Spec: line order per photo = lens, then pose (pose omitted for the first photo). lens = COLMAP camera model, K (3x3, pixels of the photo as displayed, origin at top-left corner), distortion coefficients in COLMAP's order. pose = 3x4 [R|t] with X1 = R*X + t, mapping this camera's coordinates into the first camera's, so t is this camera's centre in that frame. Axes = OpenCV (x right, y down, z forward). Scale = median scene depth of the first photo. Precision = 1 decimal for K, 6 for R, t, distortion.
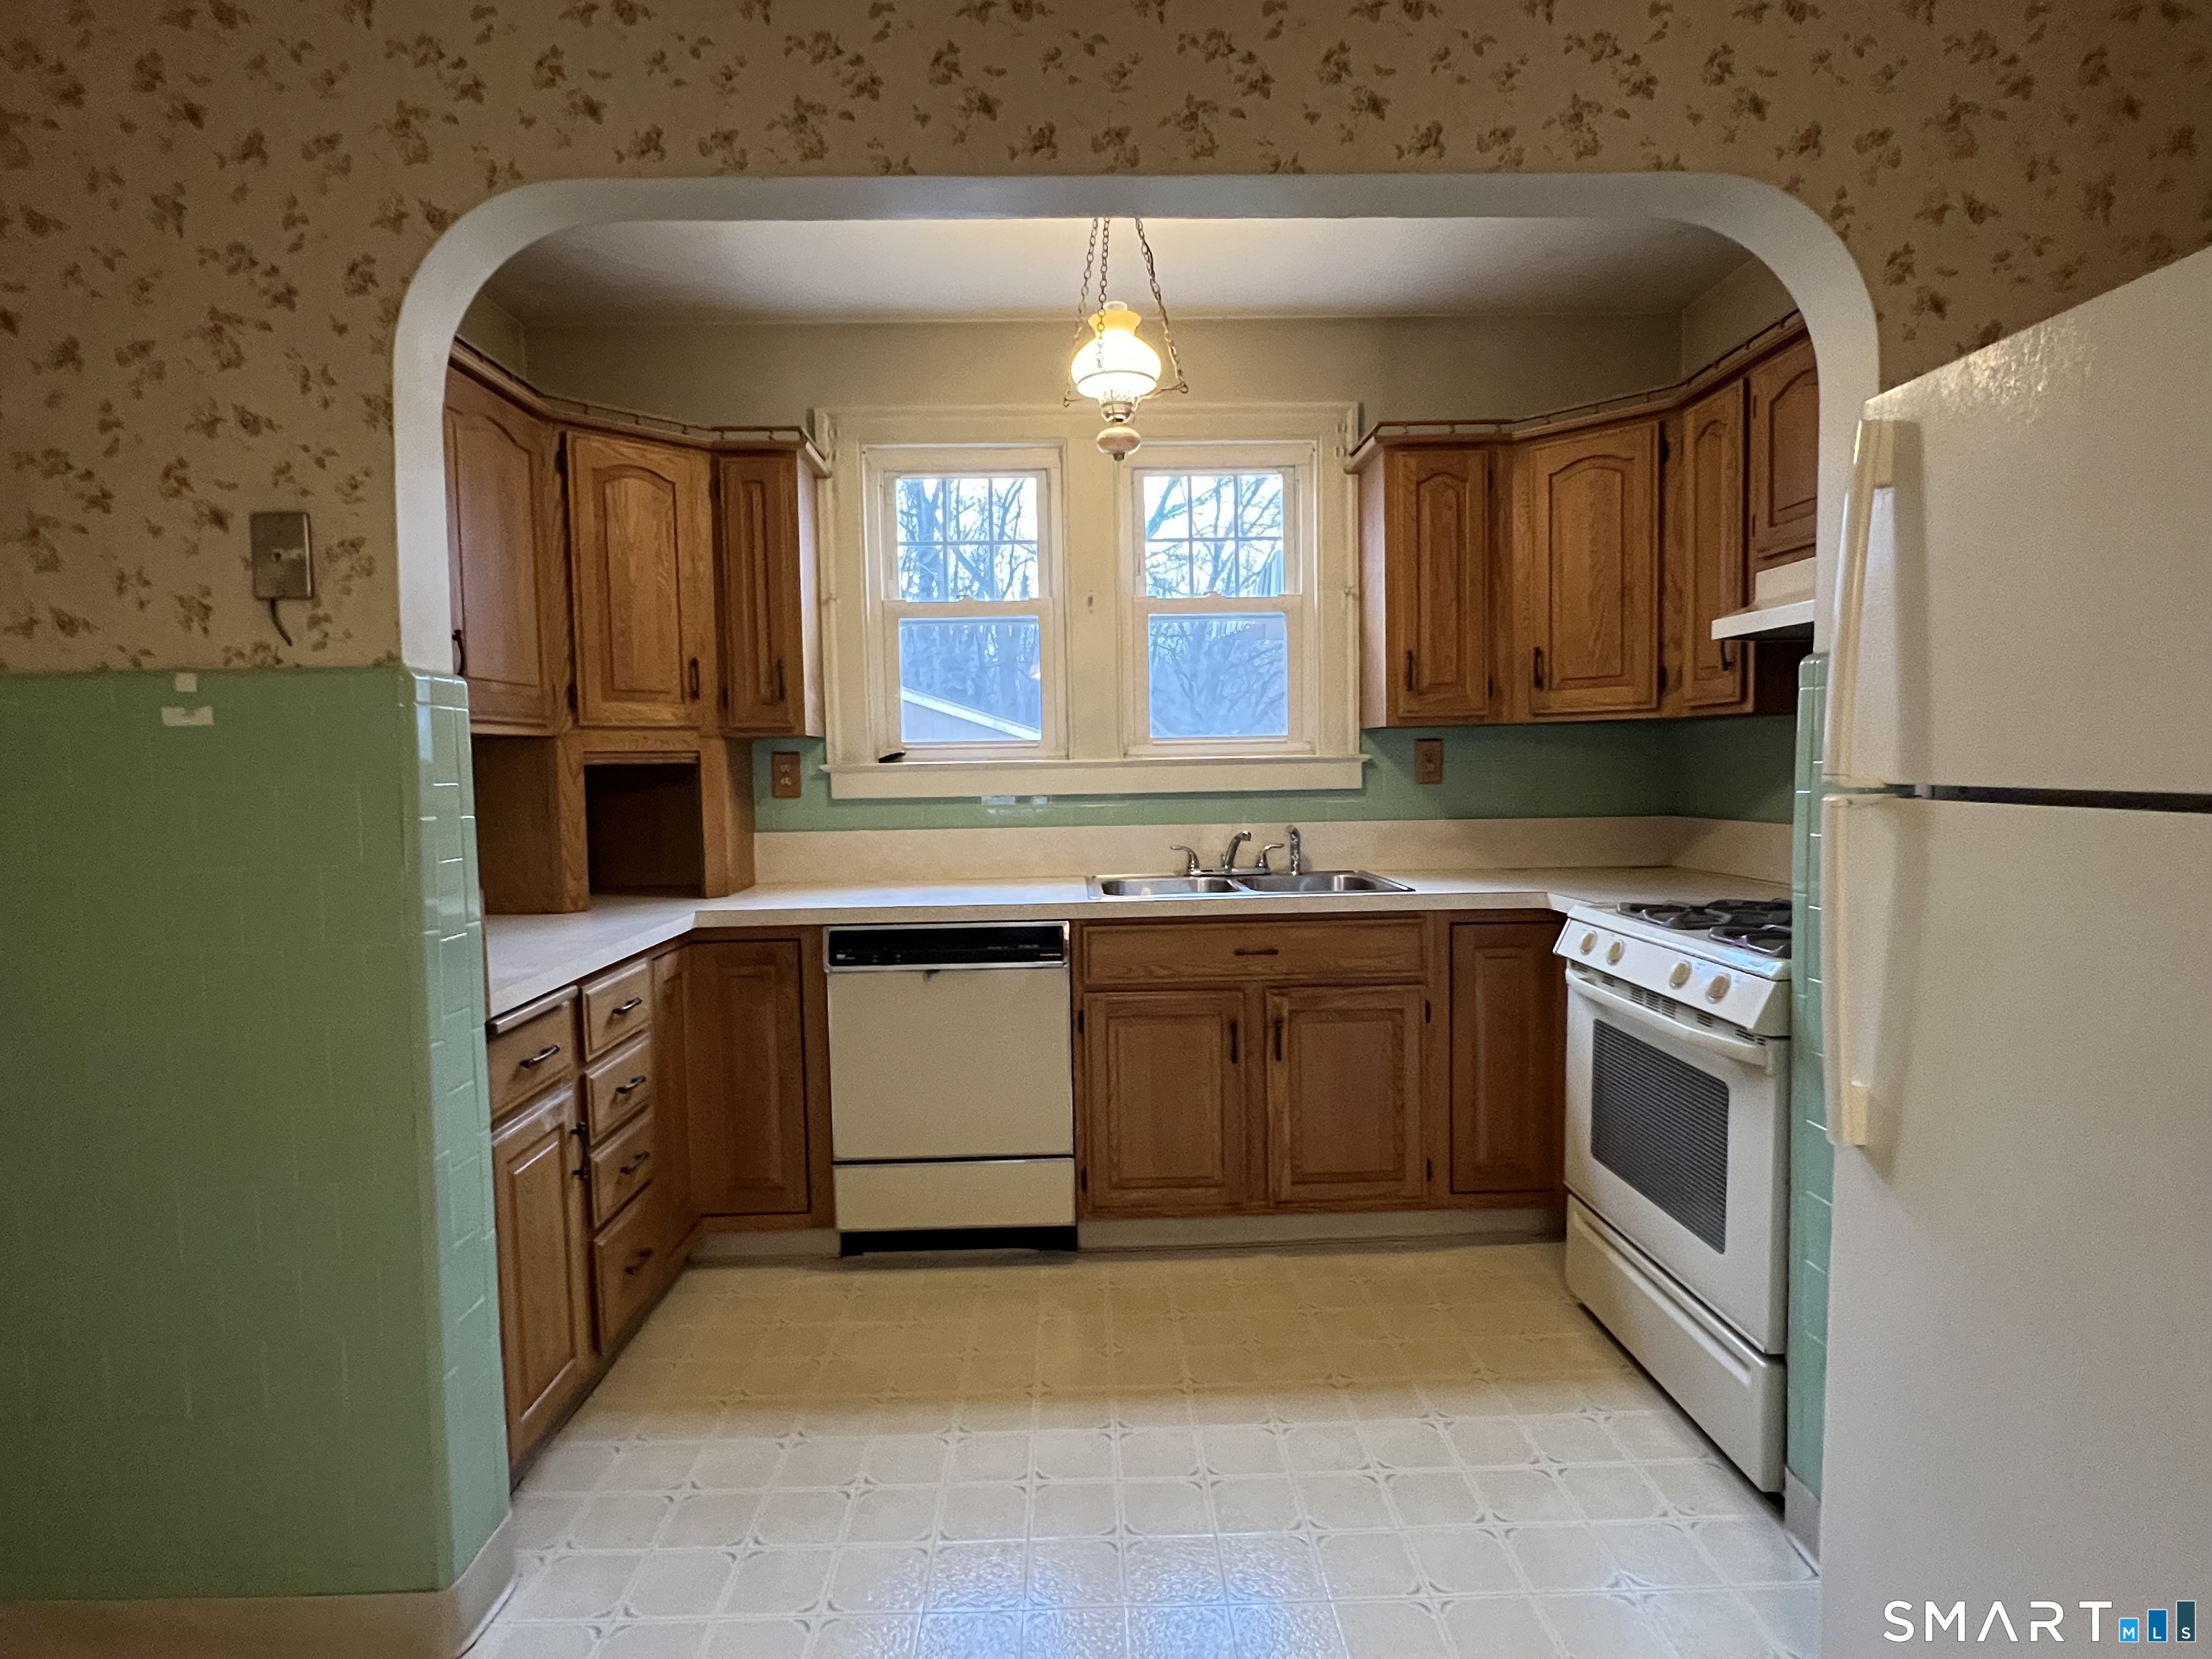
lens RADIAL K [[1148.9, 0, 1095.1], [0, 1148.9, 834.9], [0, 0, 1]] dist [-0.005409, 0.000583]
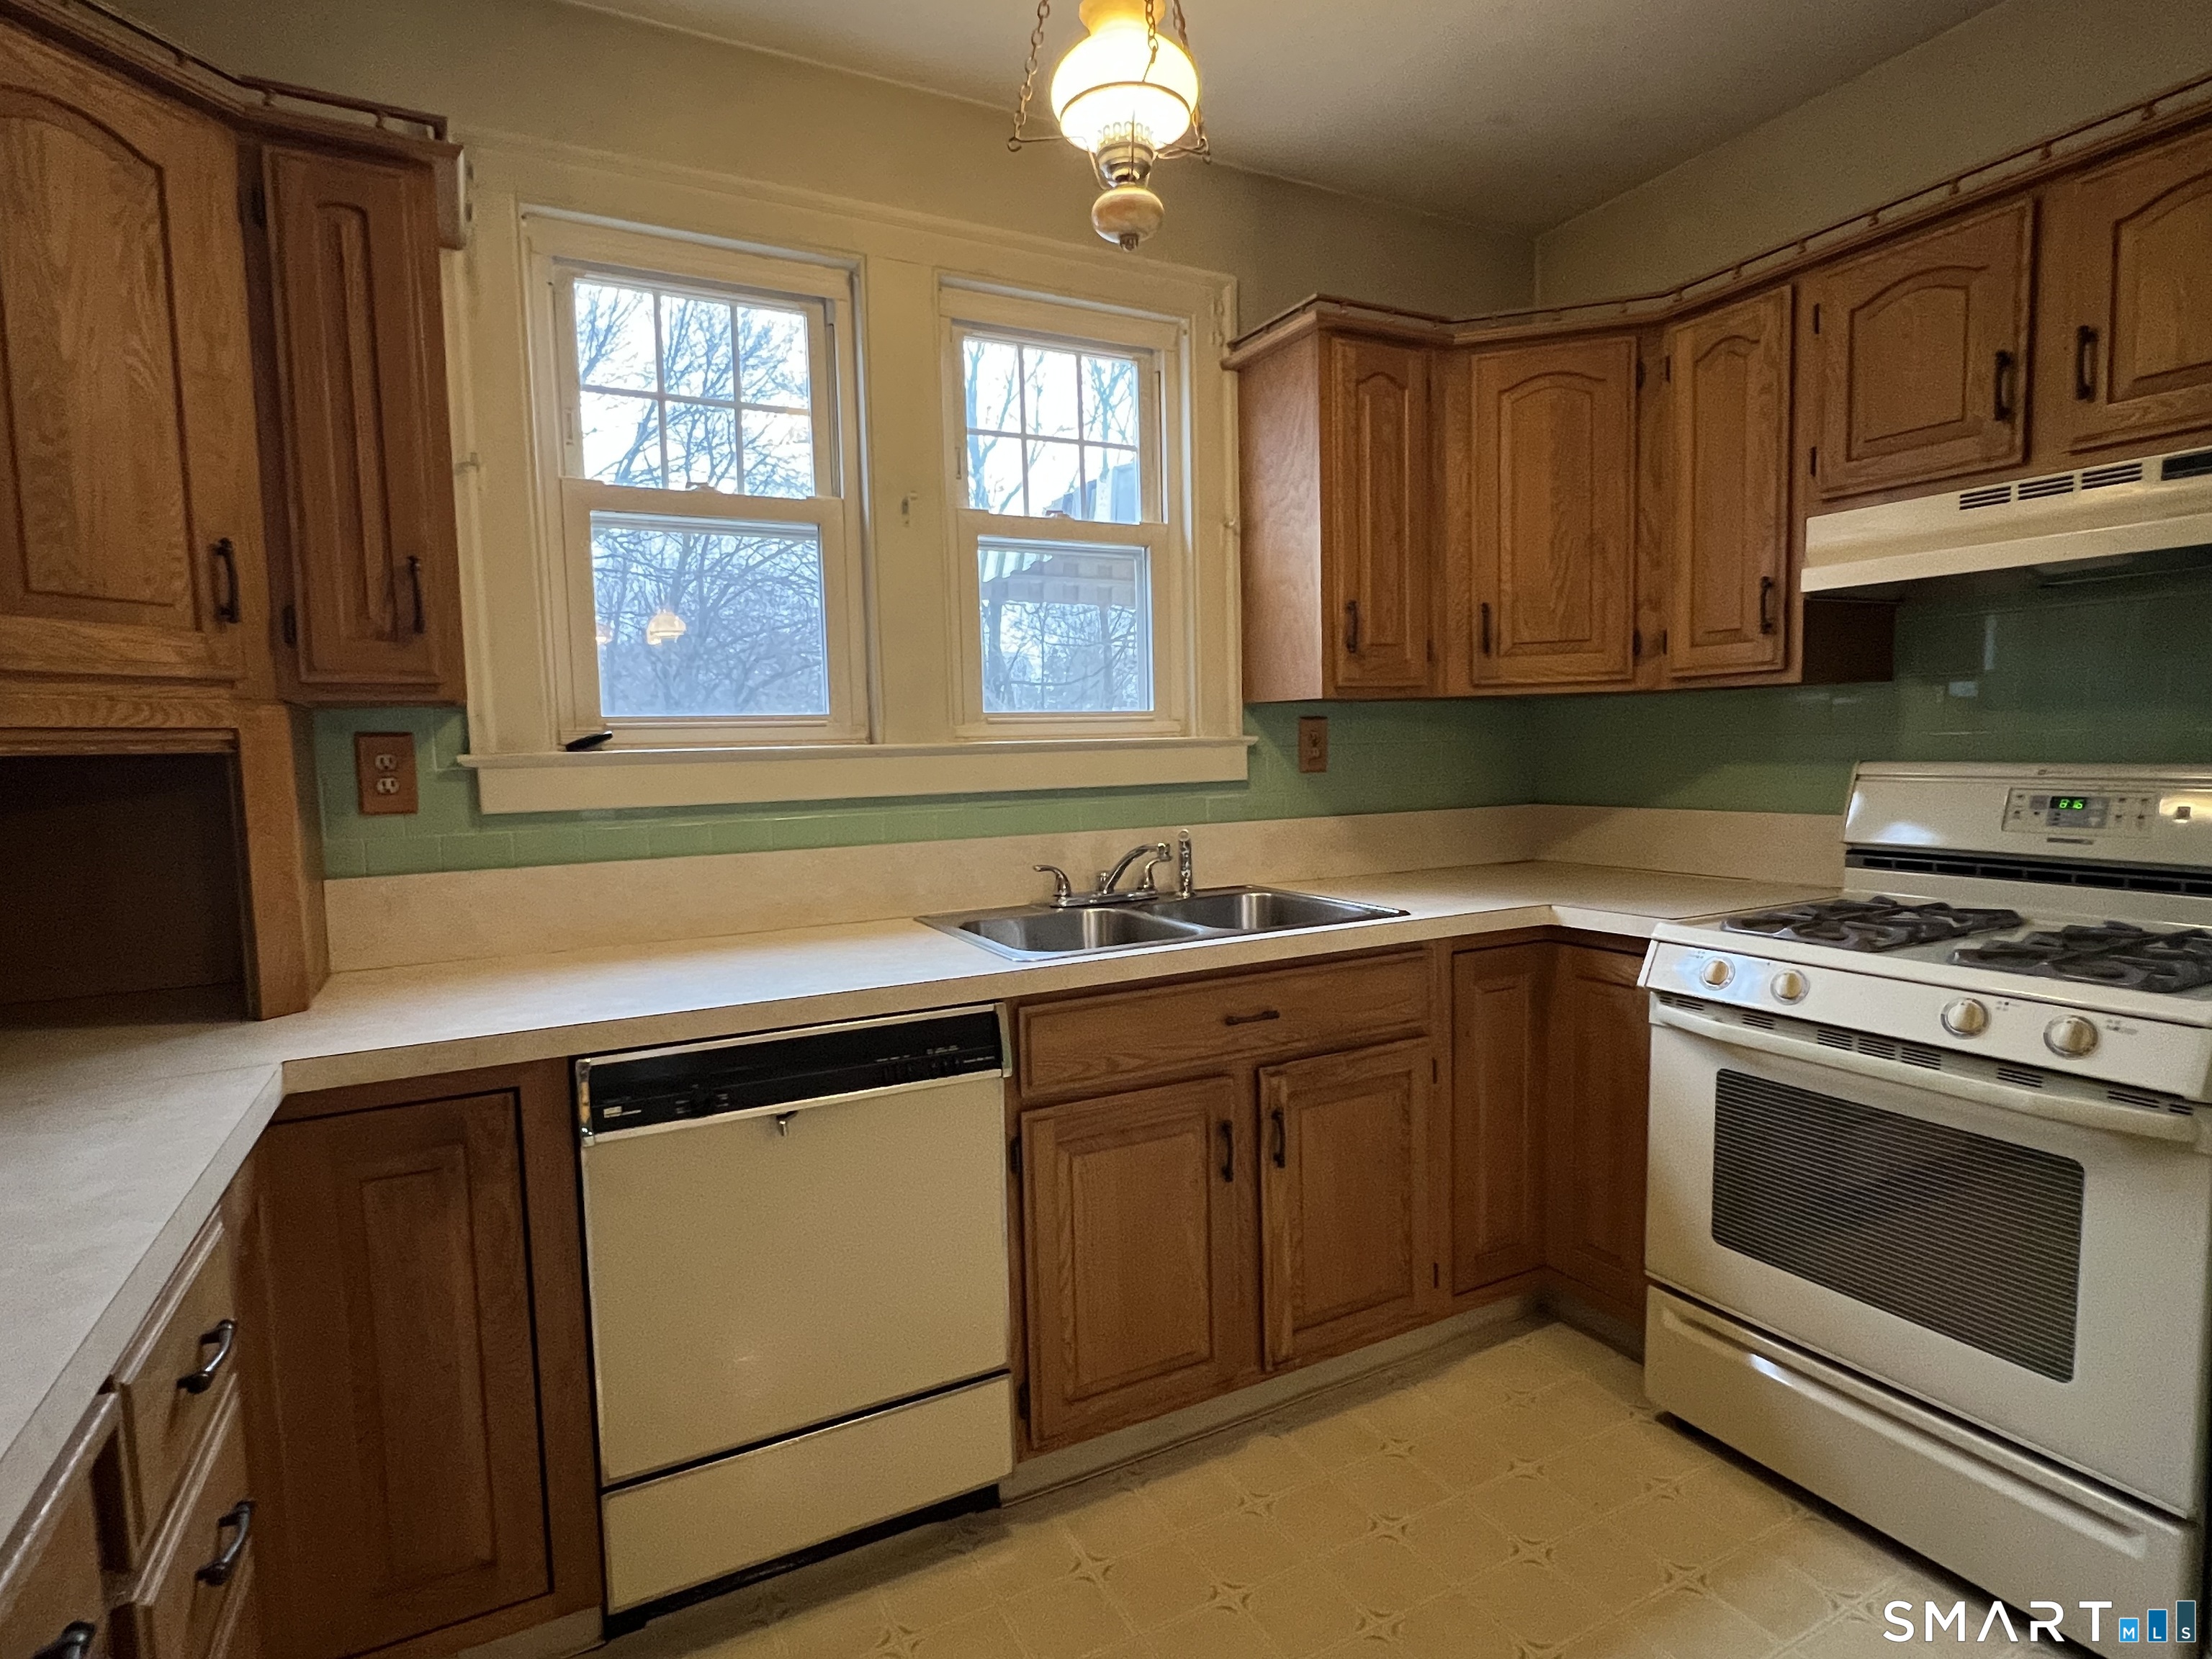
lens RADIAL K [[1148.9, 0, 1095.1], [0, 1148.9, 834.9], [0, 0, 1]] dist [-0.005409, 0.000583]
pose [[0.897780, -0.038579, 0.438751, -0.243200], [0.034831, 0.999255, 0.016592, -0.023483], [-0.439064, 0.000387, 0.898456, 0.411941]]
